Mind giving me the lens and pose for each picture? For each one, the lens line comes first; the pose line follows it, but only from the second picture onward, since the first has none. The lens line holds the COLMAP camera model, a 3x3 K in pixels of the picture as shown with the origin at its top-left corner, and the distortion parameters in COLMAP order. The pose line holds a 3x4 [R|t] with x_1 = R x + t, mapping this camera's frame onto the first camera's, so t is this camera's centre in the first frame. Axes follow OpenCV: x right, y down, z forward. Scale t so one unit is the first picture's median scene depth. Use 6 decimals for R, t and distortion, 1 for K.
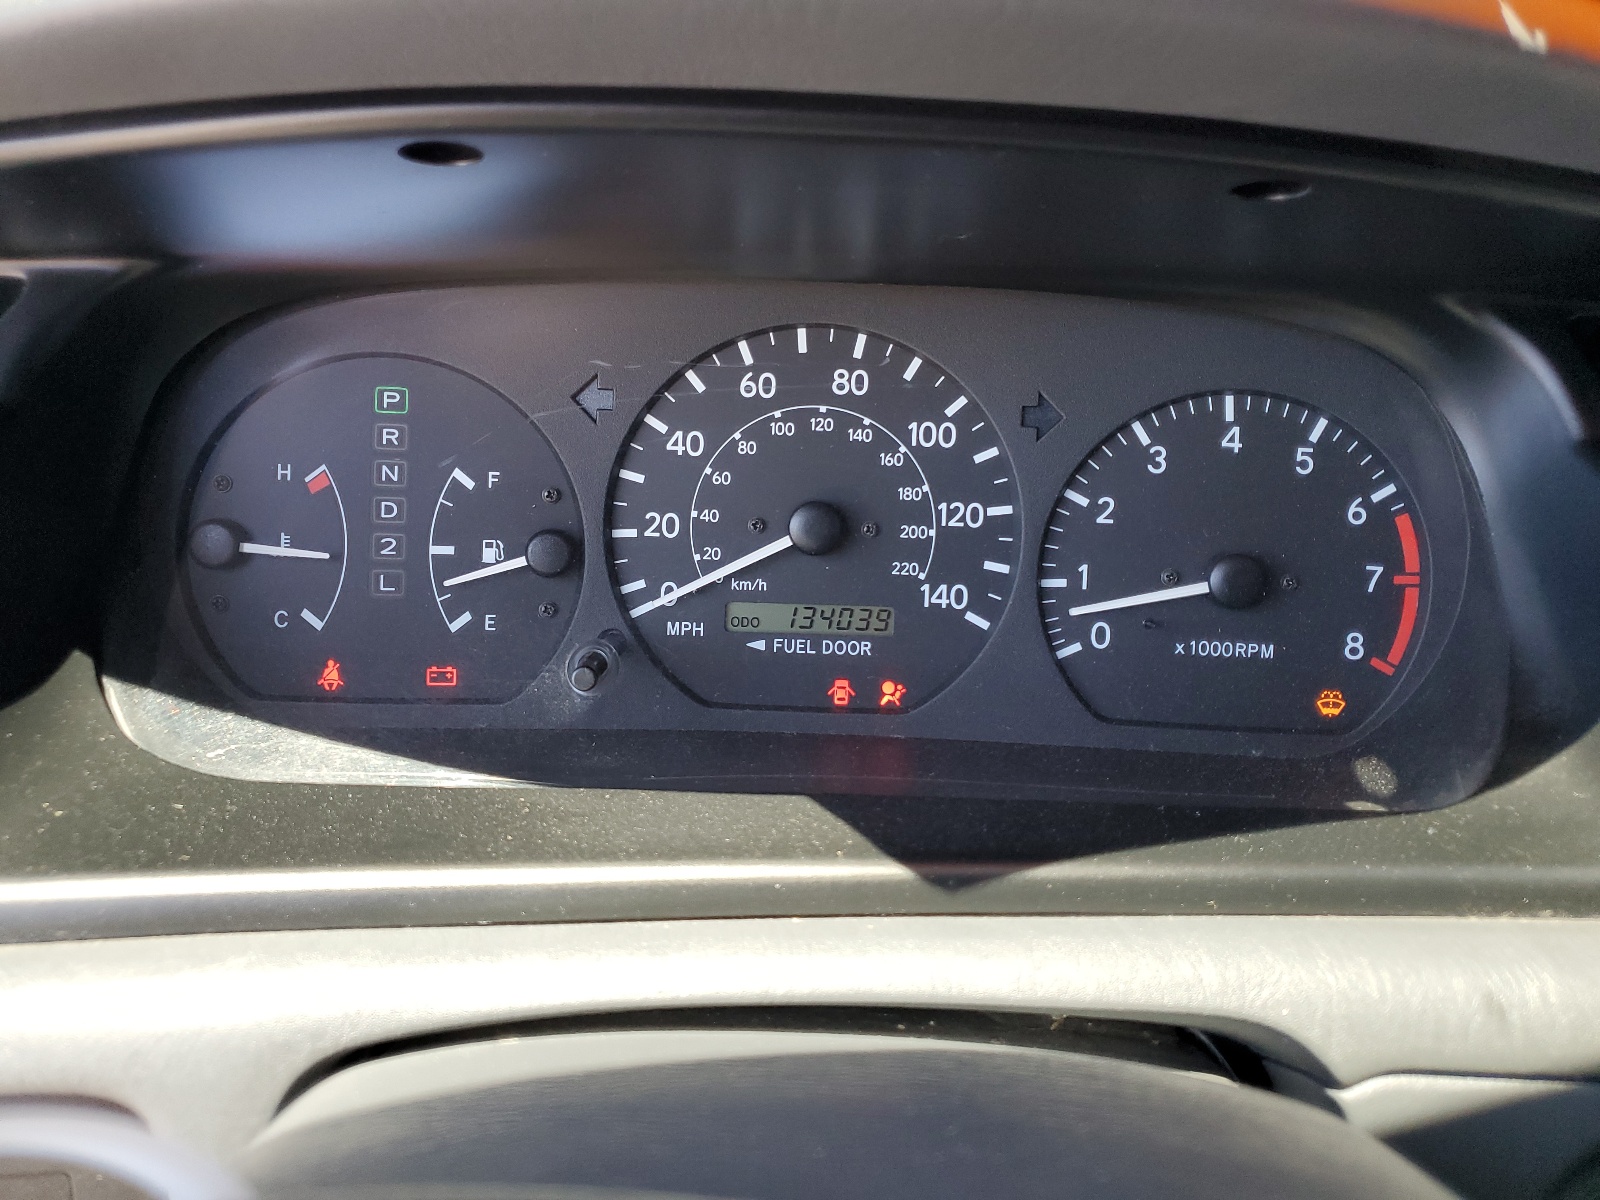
lens RADIAL K [[1217.4, 0, 799.5], [0, 1217.4, 599.1], [0, 0, 1]] dist [-0.013042, -0.006817]
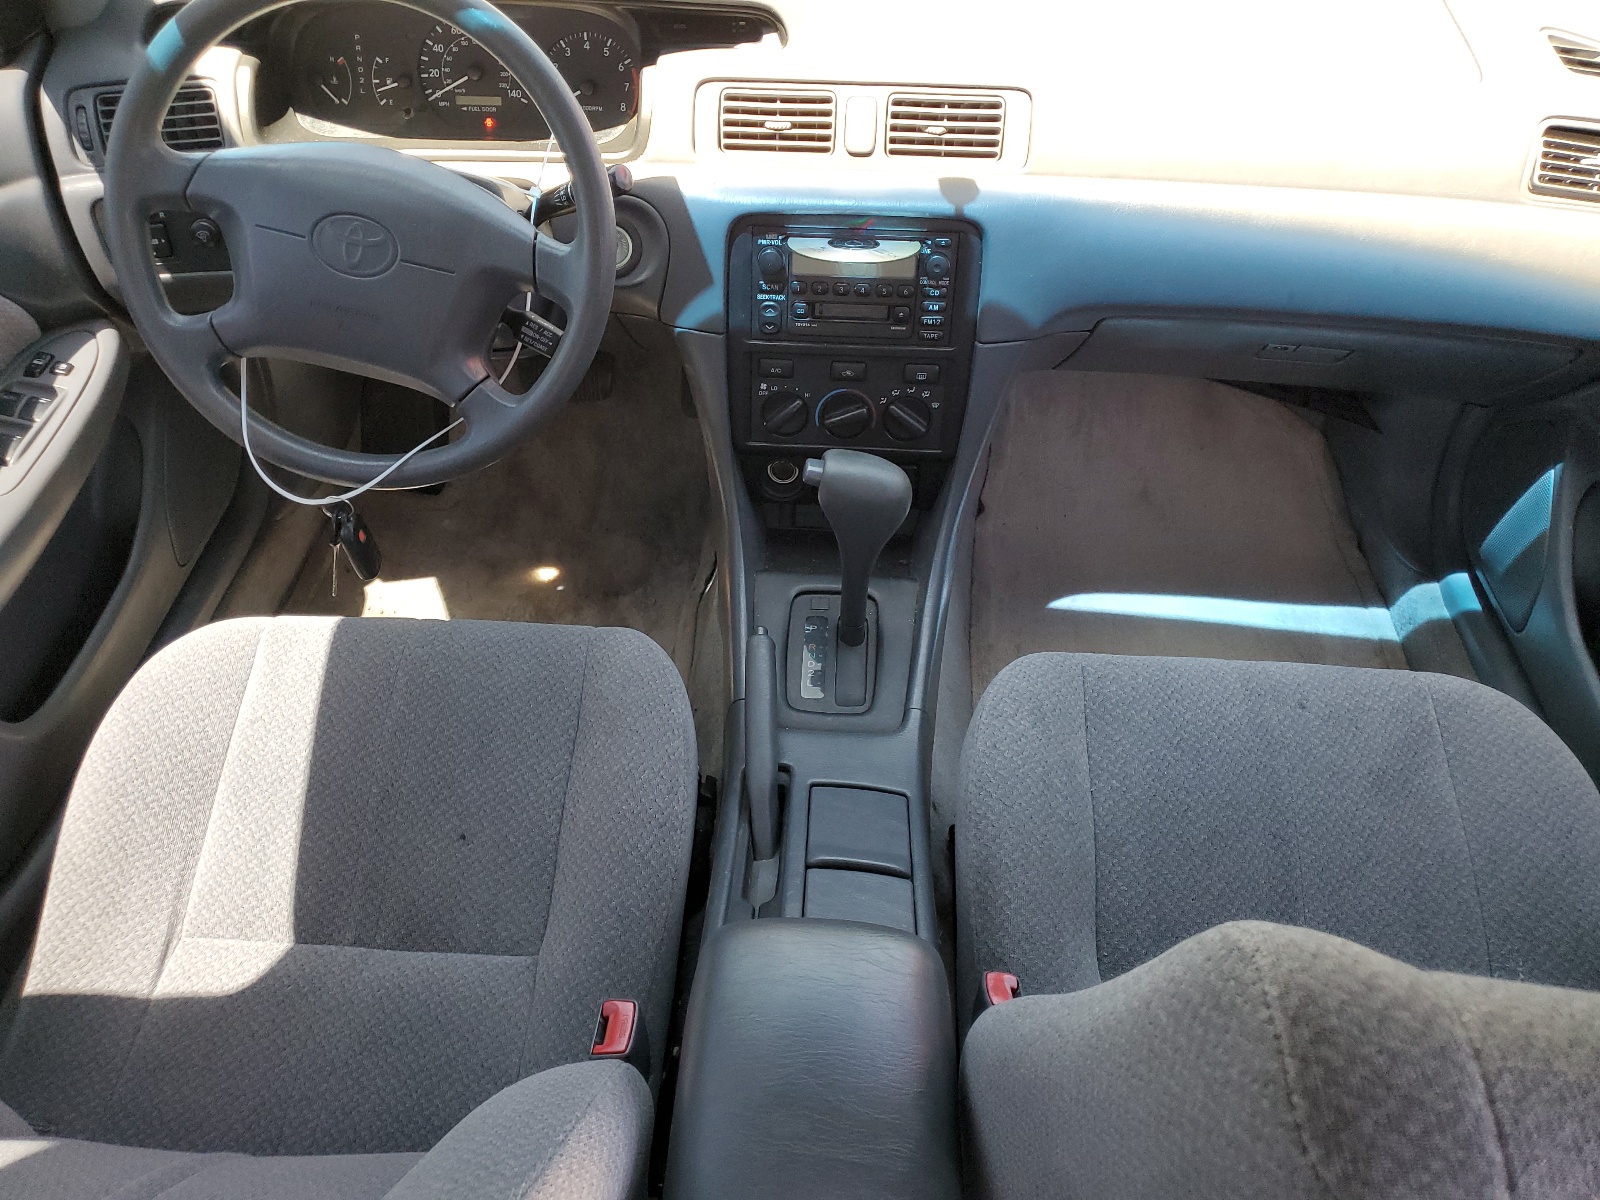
lens RADIAL K [[1217.4, 0, 800.1], [0, 1217.4, 599.8], [0, 0, 1]] dist [-0.013042, -0.006817]
pose [[0.993314, 0.041624, -0.107682, 1.424920], [0.000992, 0.929630, 0.368492, 0.068349], [0.115443, -0.366135, 0.923373, -2.783336]]
